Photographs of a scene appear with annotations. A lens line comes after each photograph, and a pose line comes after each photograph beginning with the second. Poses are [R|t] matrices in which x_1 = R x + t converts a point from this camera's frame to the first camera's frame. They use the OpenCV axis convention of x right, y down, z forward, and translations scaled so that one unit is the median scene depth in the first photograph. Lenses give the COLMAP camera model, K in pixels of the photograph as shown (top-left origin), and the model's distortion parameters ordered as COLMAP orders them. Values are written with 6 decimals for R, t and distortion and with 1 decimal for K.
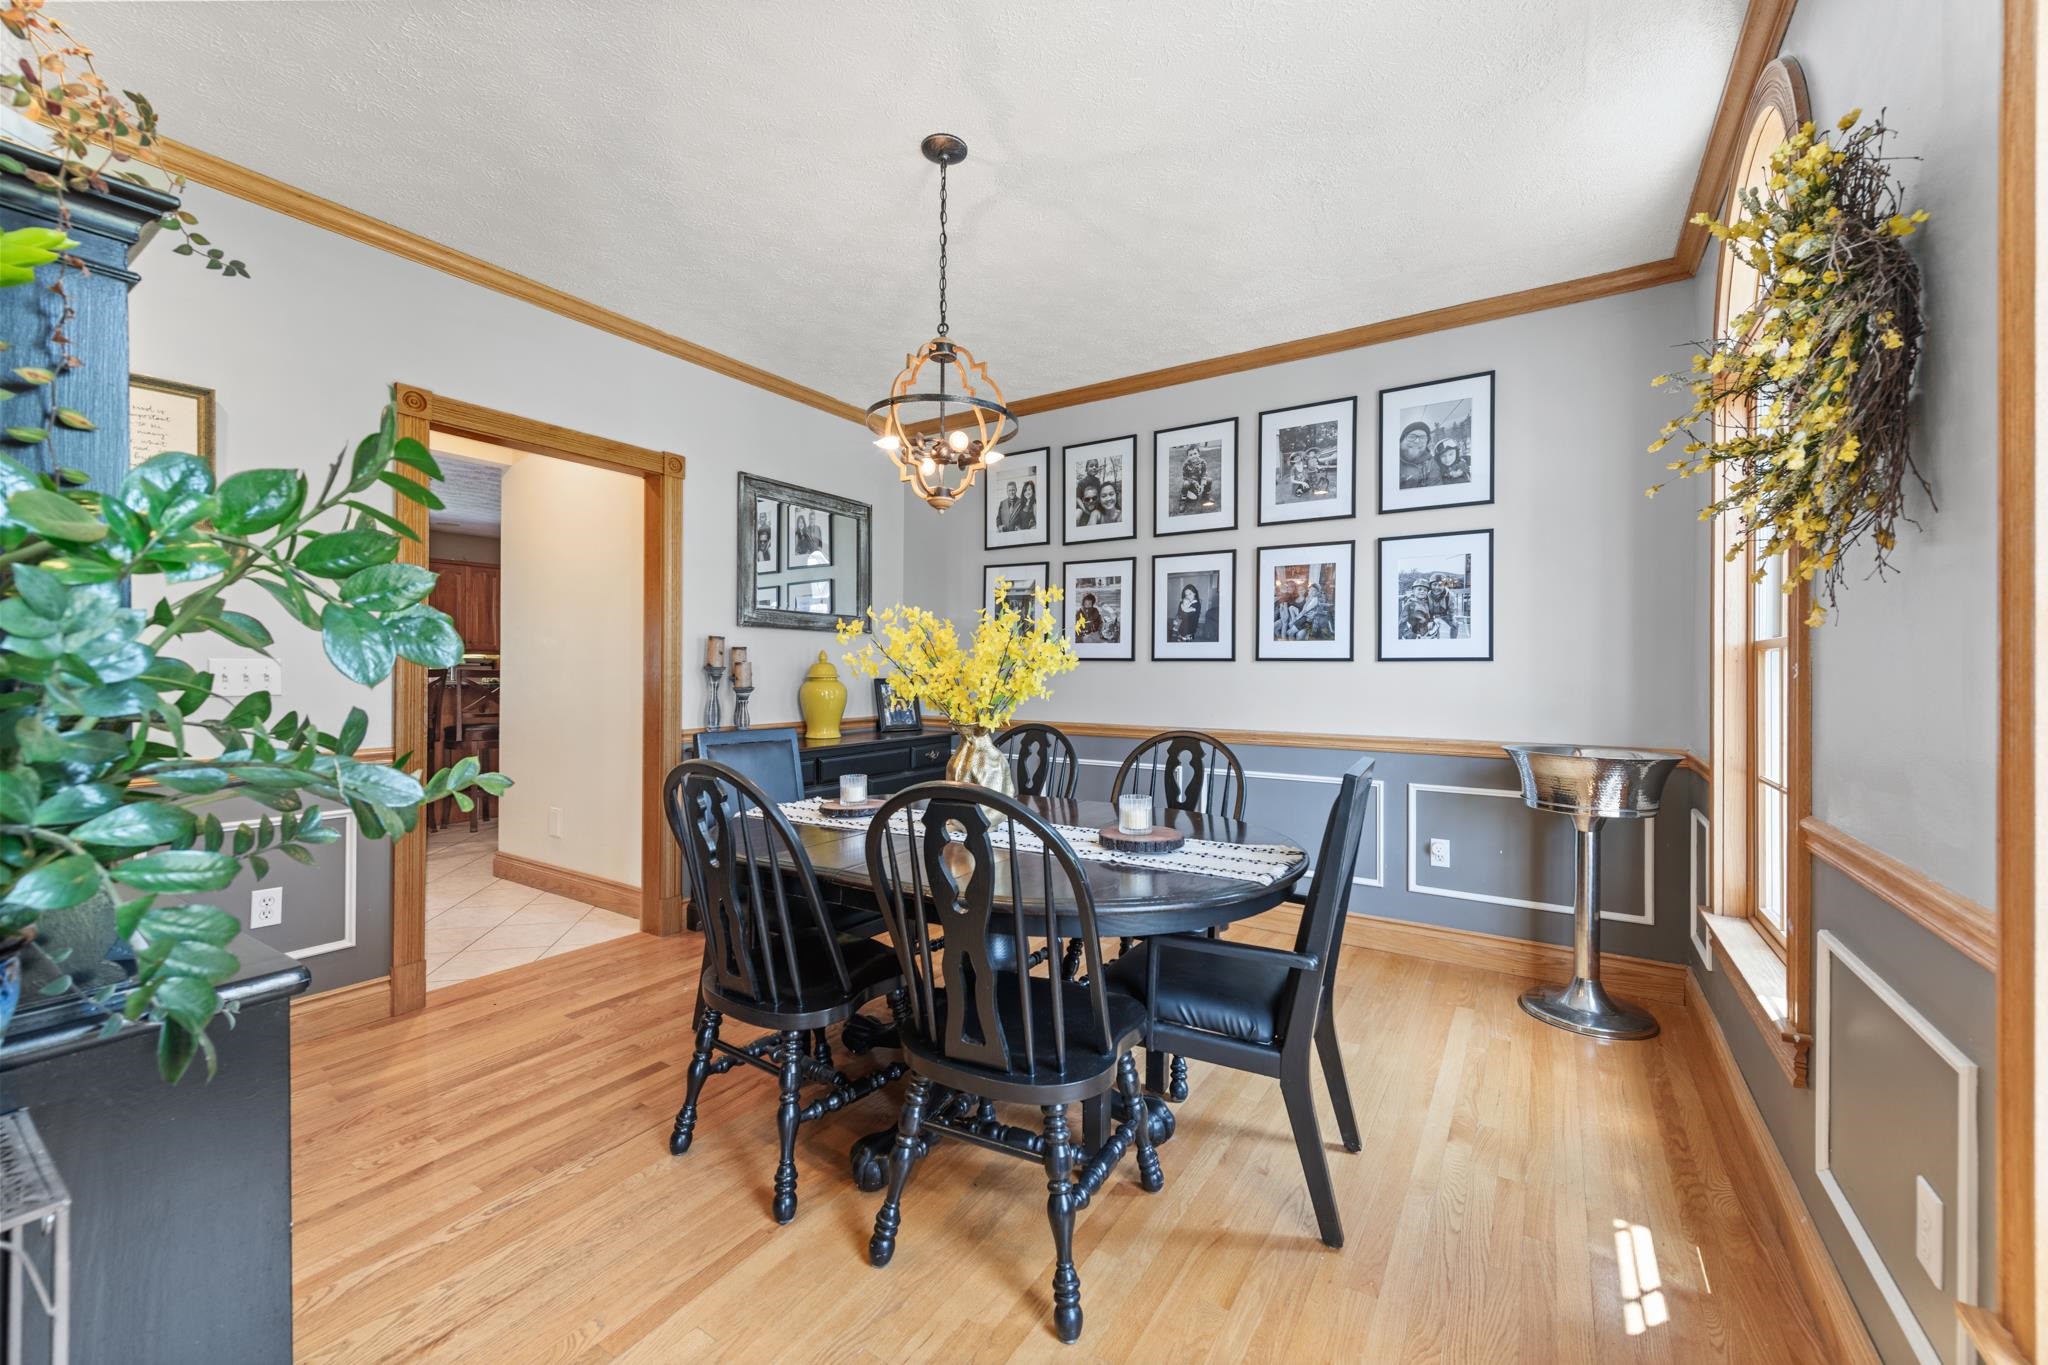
lens RADIAL K [[812.8, 0, 1022.0], [0, 812.8, 664.0], [0, 0, 1]] dist [0.012555, -0.000211]
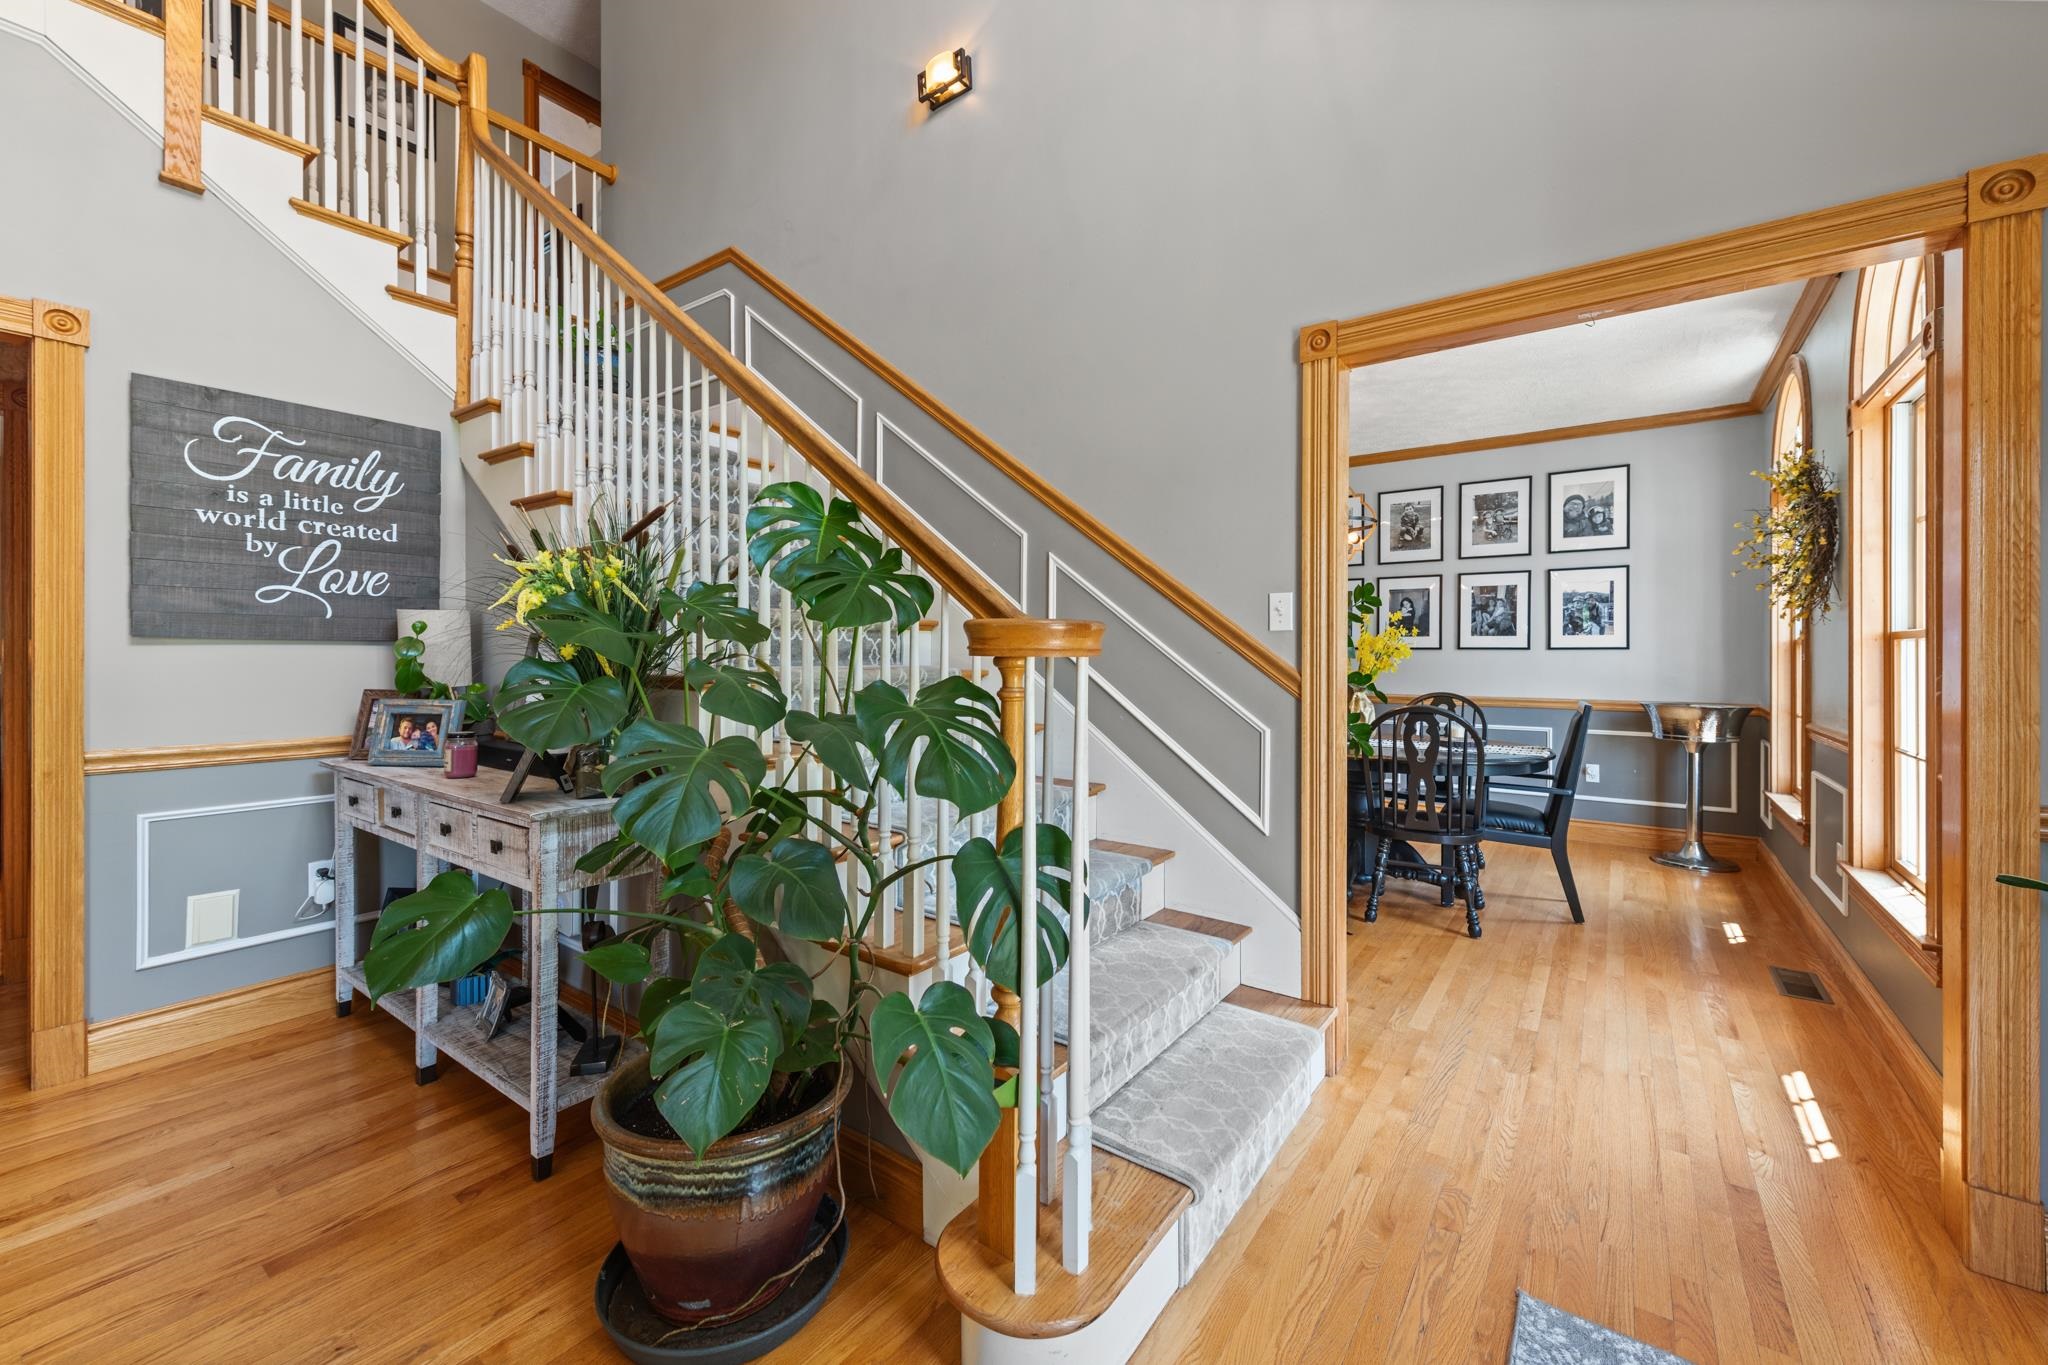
lens RADIAL K [[820.1, 0, 1026.3], [0, 820.1, 650.8], [0, 0, 1]] dist [0.013497, 0.000081]
pose [[0.998557, -0.004642, -0.053506, -0.481984], [0.004825, 0.999983, 0.003298, -0.011693], [0.053489, -0.003552, 0.998562, -0.629918]]
